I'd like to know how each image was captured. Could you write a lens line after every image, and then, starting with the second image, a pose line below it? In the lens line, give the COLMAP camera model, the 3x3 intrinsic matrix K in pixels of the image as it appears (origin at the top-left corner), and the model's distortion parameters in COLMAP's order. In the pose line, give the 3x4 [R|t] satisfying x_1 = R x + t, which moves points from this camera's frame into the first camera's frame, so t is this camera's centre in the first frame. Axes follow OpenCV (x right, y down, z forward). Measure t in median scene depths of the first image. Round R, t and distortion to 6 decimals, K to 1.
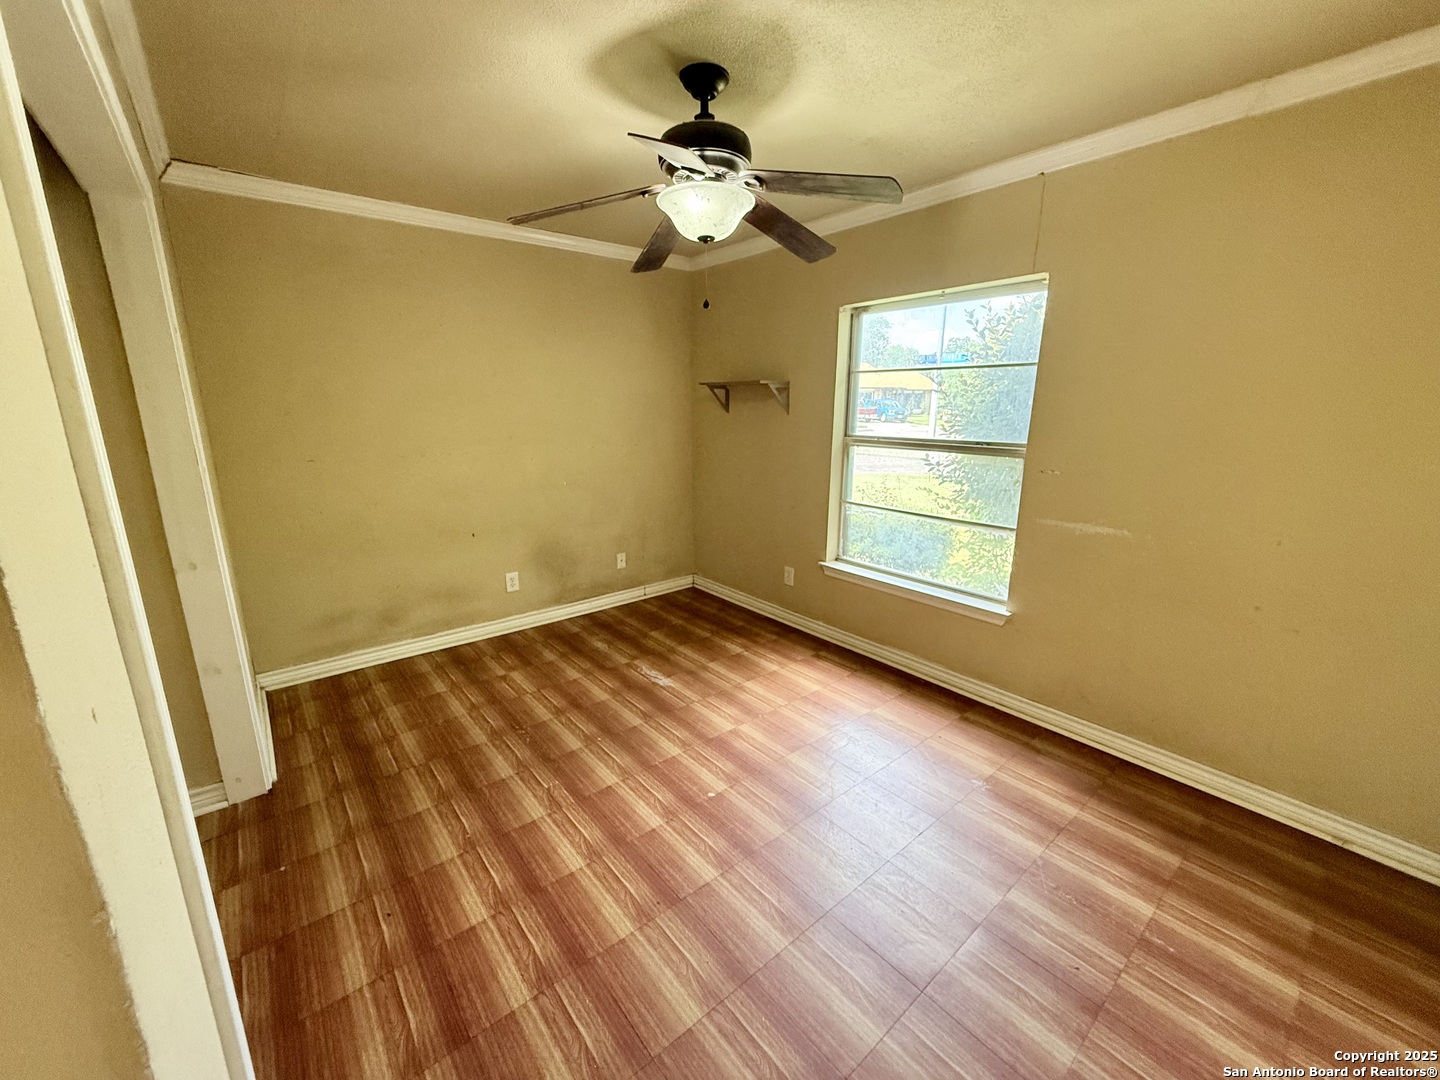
lens RADIAL K [[574.0, 0, 716.4], [0, 574.0, 539.1], [0, 0, 1]] dist [-0.000891, 0.000386]
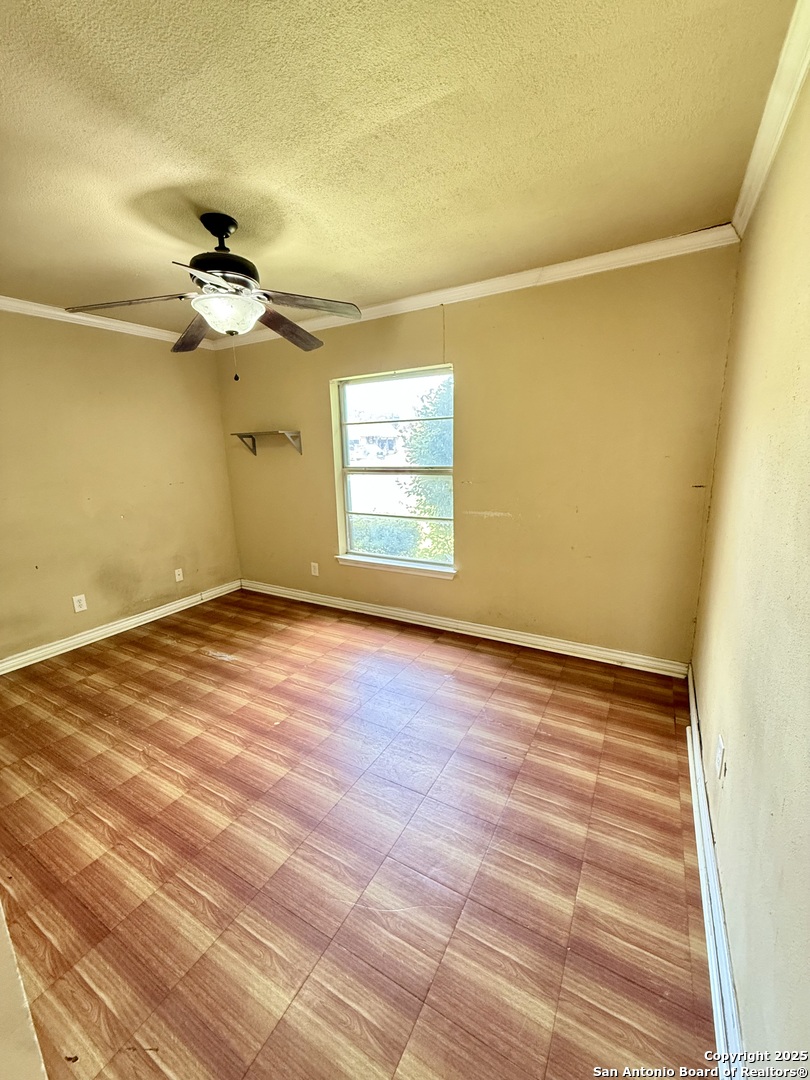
lens RADIAL K [[430.5, 0, 406.4], [0, 430.5, 537.5], [0, 0, 1]] dist [-0.000891, 0.000386]
pose [[0.934285, -0.101429, 0.341796, -0.025205], [0.111320, 0.993740, -0.009395, 0.037224], [-0.338704, 0.046827, 0.939727, -0.112089]]
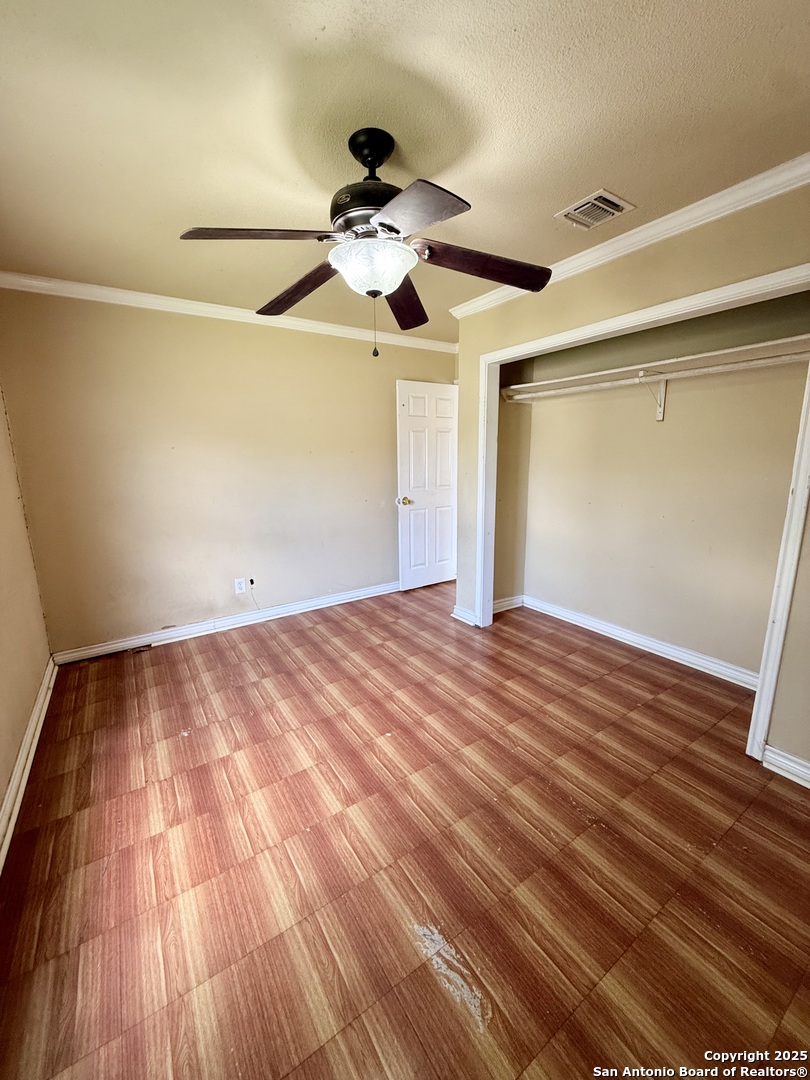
lens RADIAL K [[430.5, 0, 406.4], [0, 430.5, 537.5], [0, 0, 1]] dist [-0.000891, 0.000386]
pose [[-0.994618, -0.008932, 0.103222, -0.143081], [0.035175, 0.907991, 0.417512, -0.371385], [-0.097453, 0.418896, -0.902790, 1.634030]]
